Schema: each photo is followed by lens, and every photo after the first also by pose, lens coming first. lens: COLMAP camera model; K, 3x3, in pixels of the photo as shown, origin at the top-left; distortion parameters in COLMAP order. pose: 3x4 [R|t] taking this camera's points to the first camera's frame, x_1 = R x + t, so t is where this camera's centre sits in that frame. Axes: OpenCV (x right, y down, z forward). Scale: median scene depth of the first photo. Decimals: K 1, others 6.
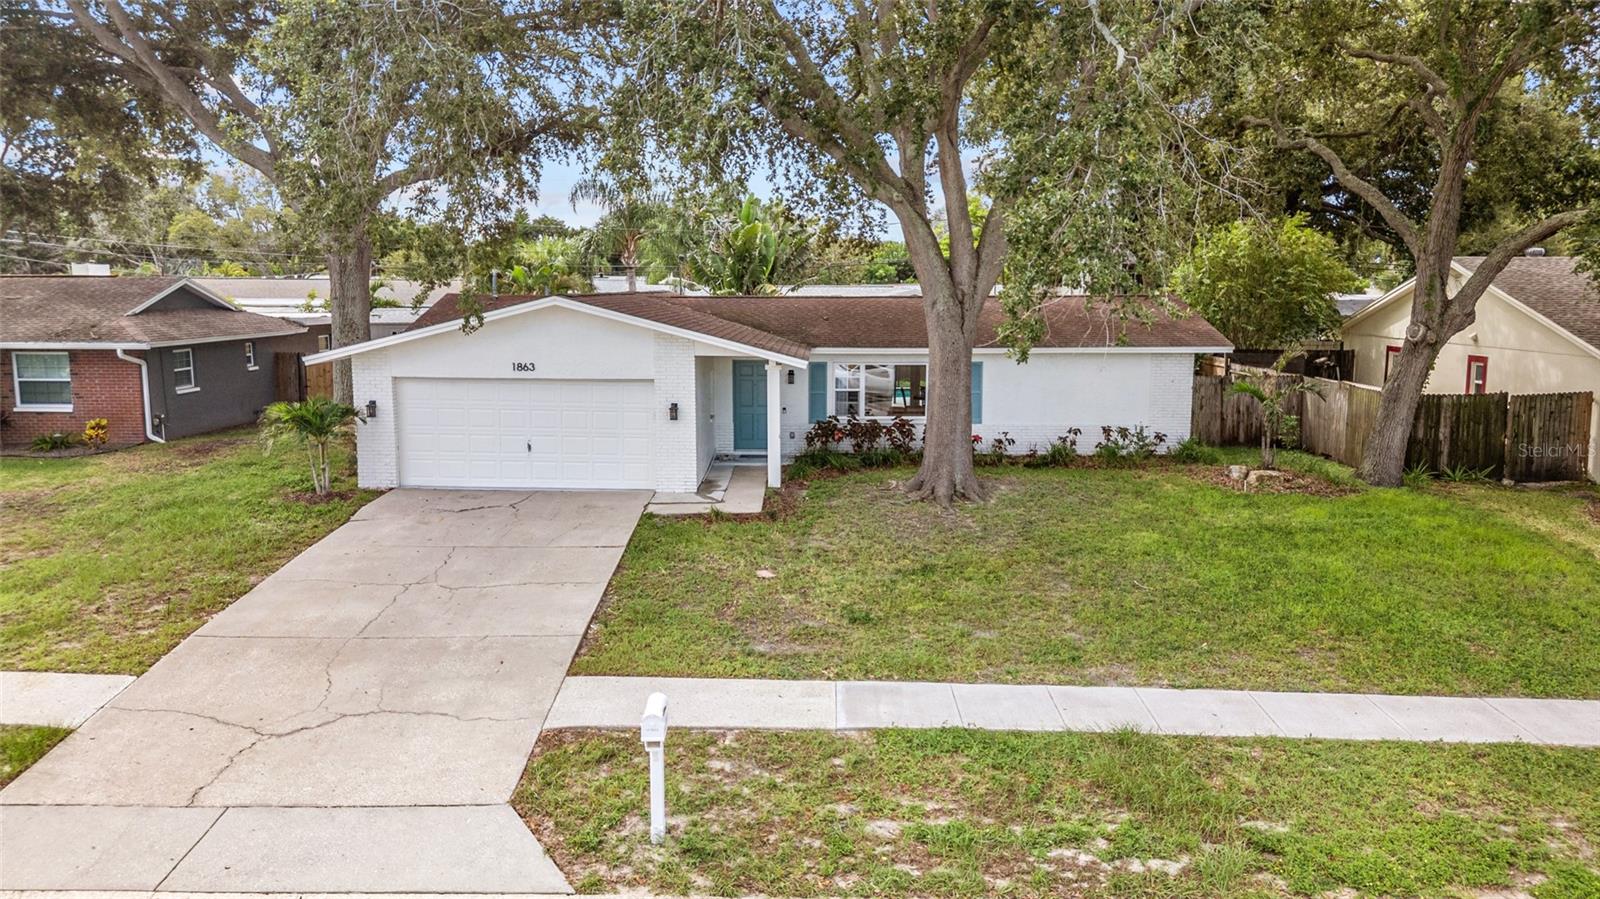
lens RADIAL K [[1107.8, 0, 805.1], [0, 1107.8, 451.4], [0, 0, 1]] dist [0.108343, -0.119842]
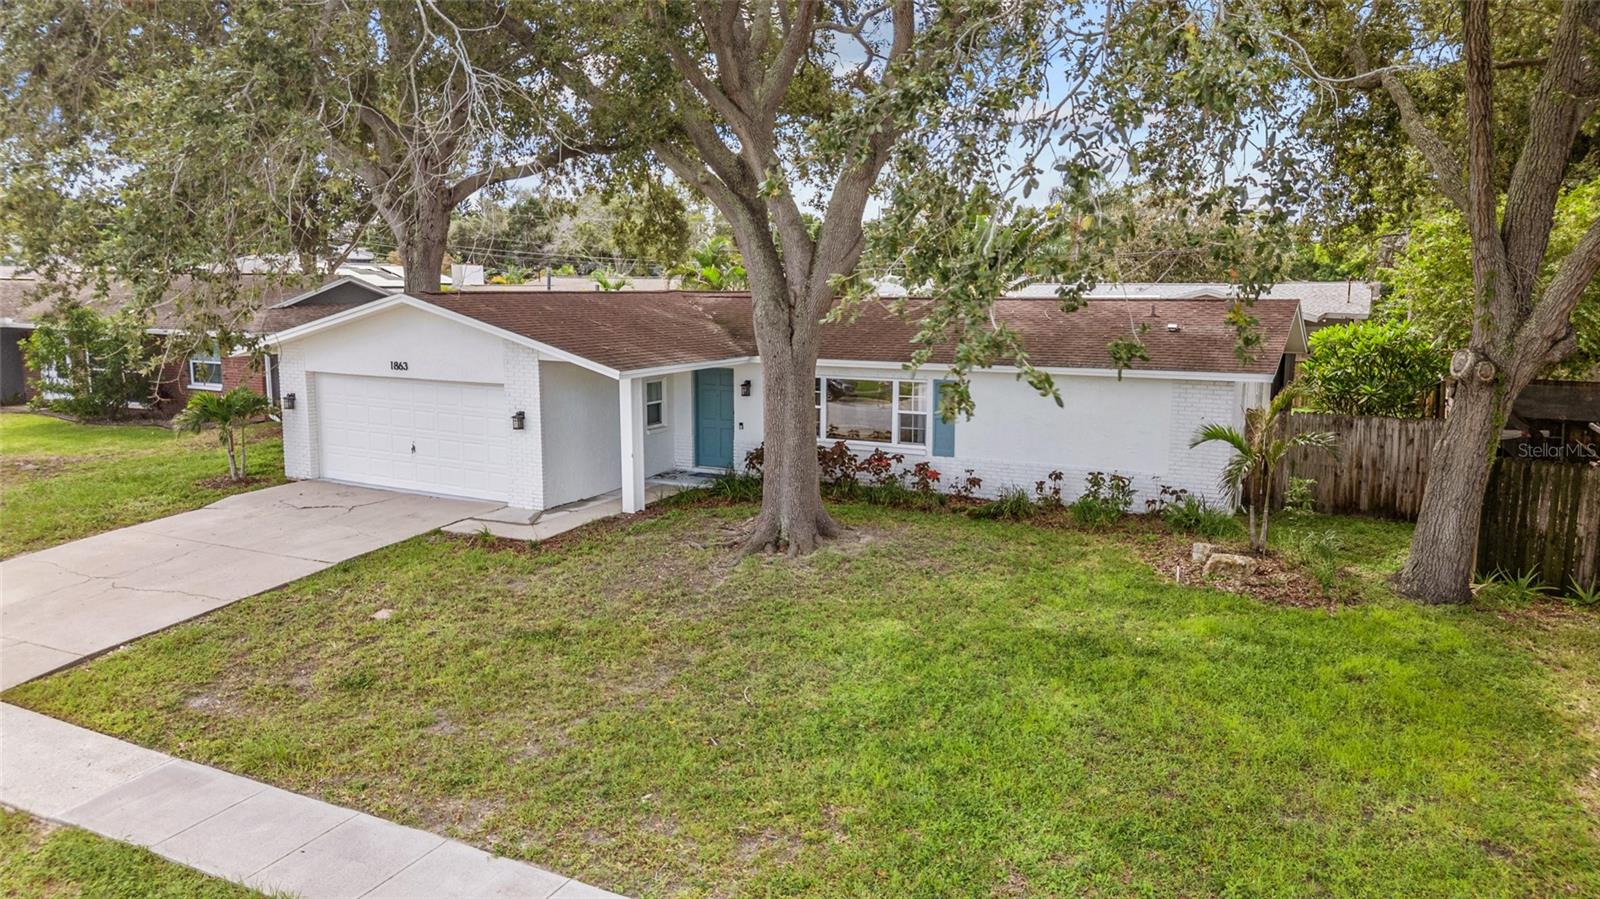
lens RADIAL K [[1107.8, 0, 805.1], [0, 1107.8, 451.4], [0, 0, 1]] dist [0.108343, -0.119842]
pose [[0.895739, 0.069454, -0.439122, 0.494621], [-0.069120, 0.997467, 0.016772, -0.041742], [0.439175, 0.015329, 0.898271, 0.273421]]
